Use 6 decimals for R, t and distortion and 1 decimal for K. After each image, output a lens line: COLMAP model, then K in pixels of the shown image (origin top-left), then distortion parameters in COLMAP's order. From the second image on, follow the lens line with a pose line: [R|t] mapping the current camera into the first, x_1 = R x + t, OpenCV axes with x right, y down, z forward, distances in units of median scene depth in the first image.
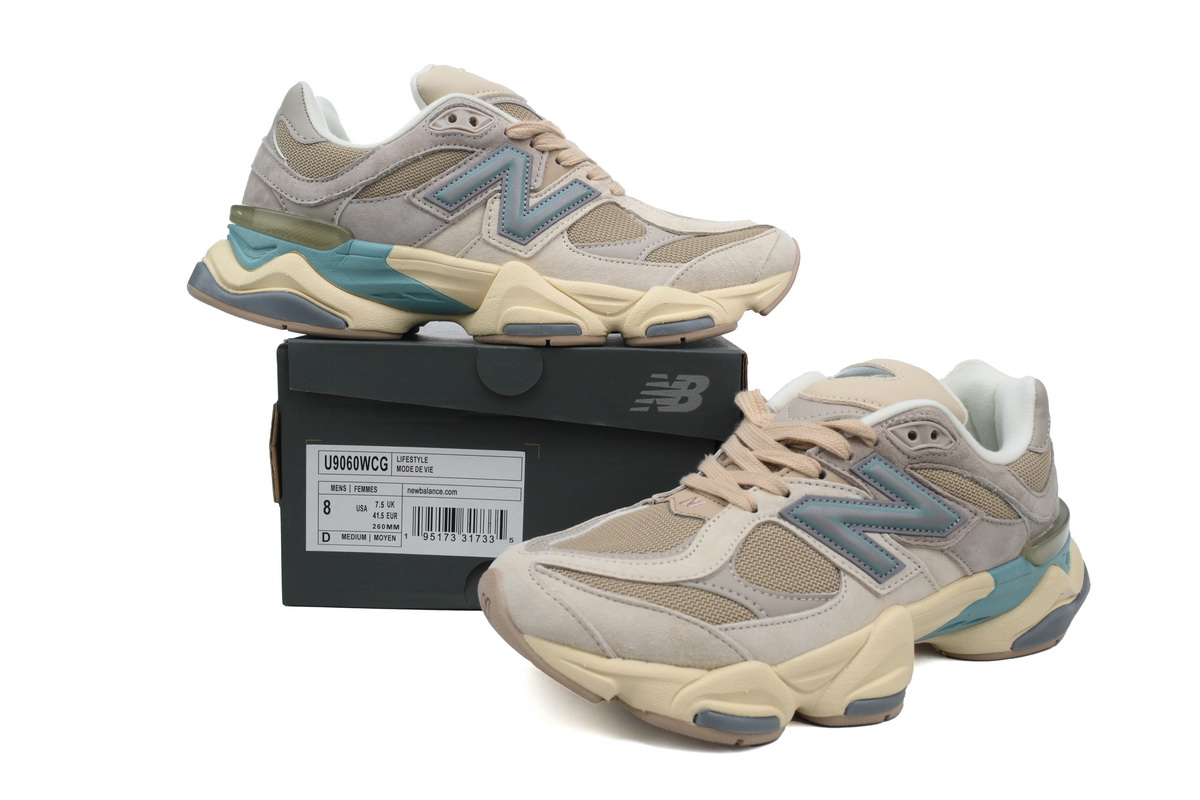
lens RADIAL K [[1016.2, 0, 600.0], [0, 1016.2, 400.0], [0, 0, 1]] dist [0.010572, 0.000246]
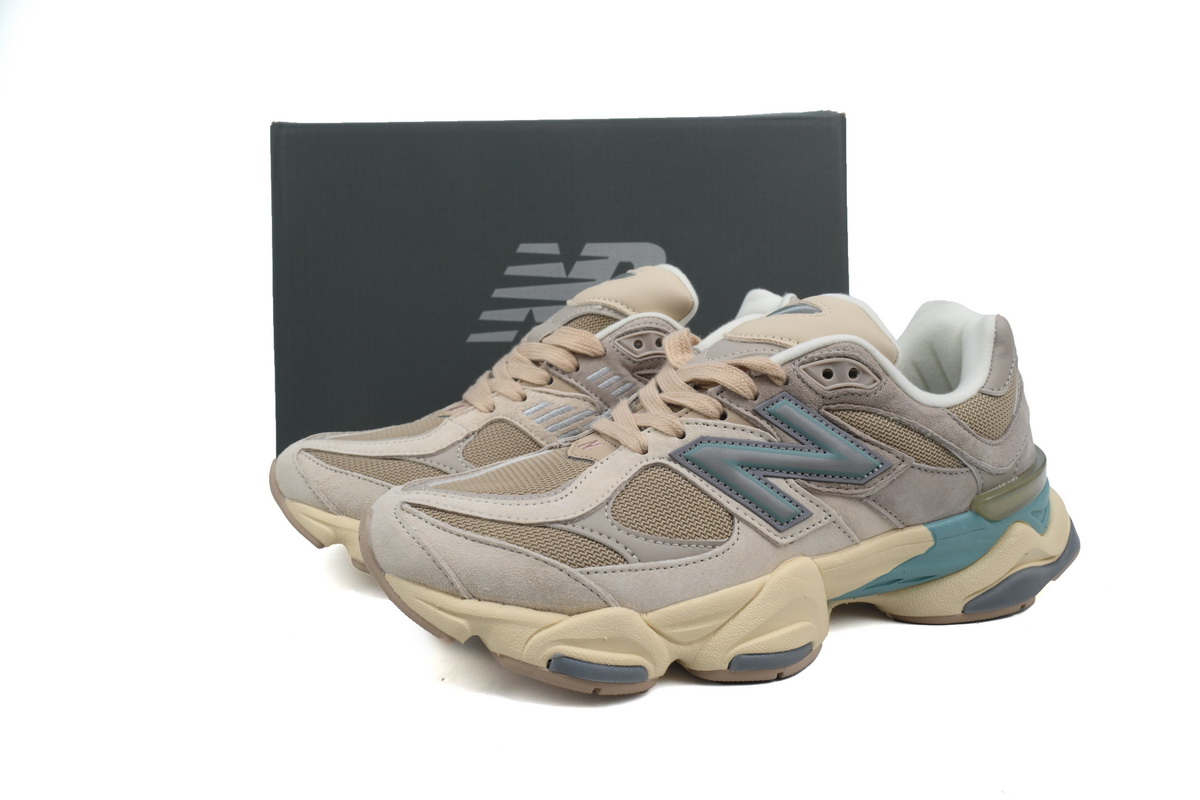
lens RADIAL K [[1016.2, 0, 600.0], [0, 1016.2, 400.0], [0, 0, 1]] dist [0.010572, 0.000246]
pose [[0.986947, -0.003974, -0.160997, 0.261449], [0.005565, 0.999940, 0.009432, 0.050668], [0.160950, -0.010205, 0.986910, 0.062920]]
